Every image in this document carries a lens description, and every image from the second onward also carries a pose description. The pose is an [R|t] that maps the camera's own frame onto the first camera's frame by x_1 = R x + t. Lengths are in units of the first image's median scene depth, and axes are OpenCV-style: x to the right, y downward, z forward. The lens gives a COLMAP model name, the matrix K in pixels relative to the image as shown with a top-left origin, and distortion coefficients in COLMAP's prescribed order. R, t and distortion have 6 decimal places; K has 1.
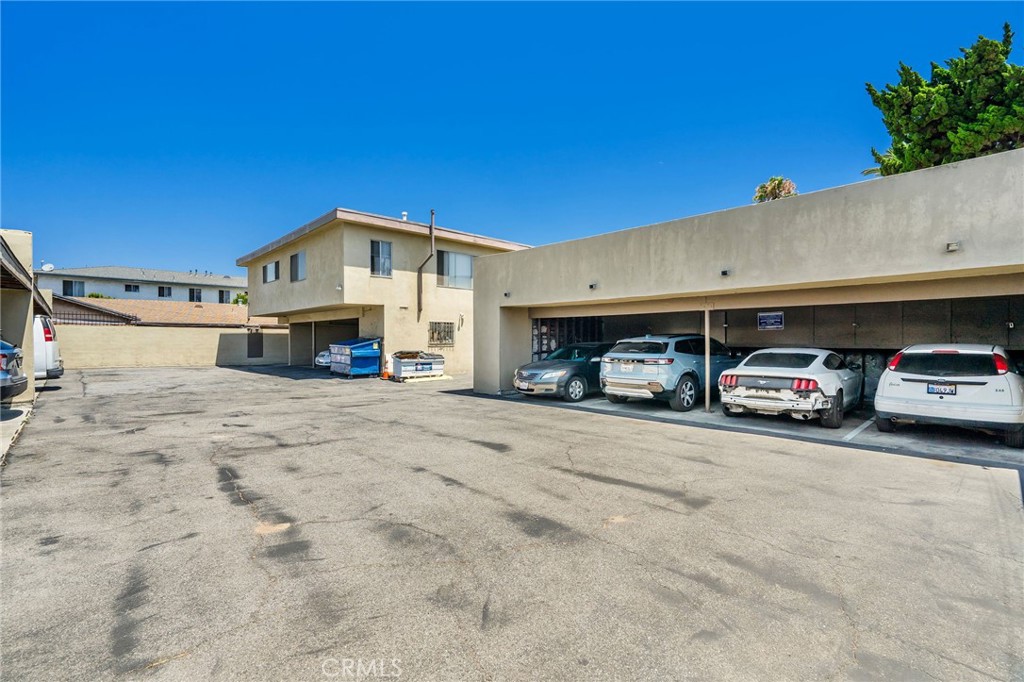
lens RADIAL K [[468.7, 0, 504.3], [0, 468.7, 339.3], [0, 0, 1]] dist [-0.007567, 0.001012]
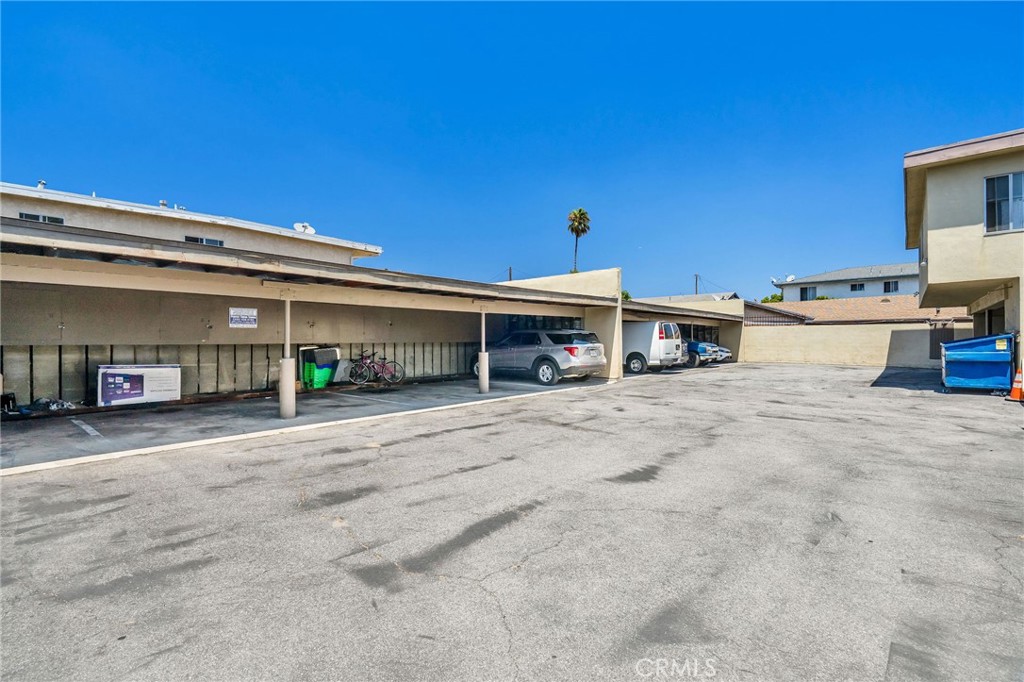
lens RADIAL K [[468.7, 0, 508.8], [0, 468.7, 343.7], [0, 0, 1]] dist [-0.007567, 0.001012]
pose [[0.100937, 0.005159, -0.994879, 0.825564], [0.006972, 0.999958, 0.005893, 0.012583], [0.994868, -0.007532, 0.100896, 0.849326]]
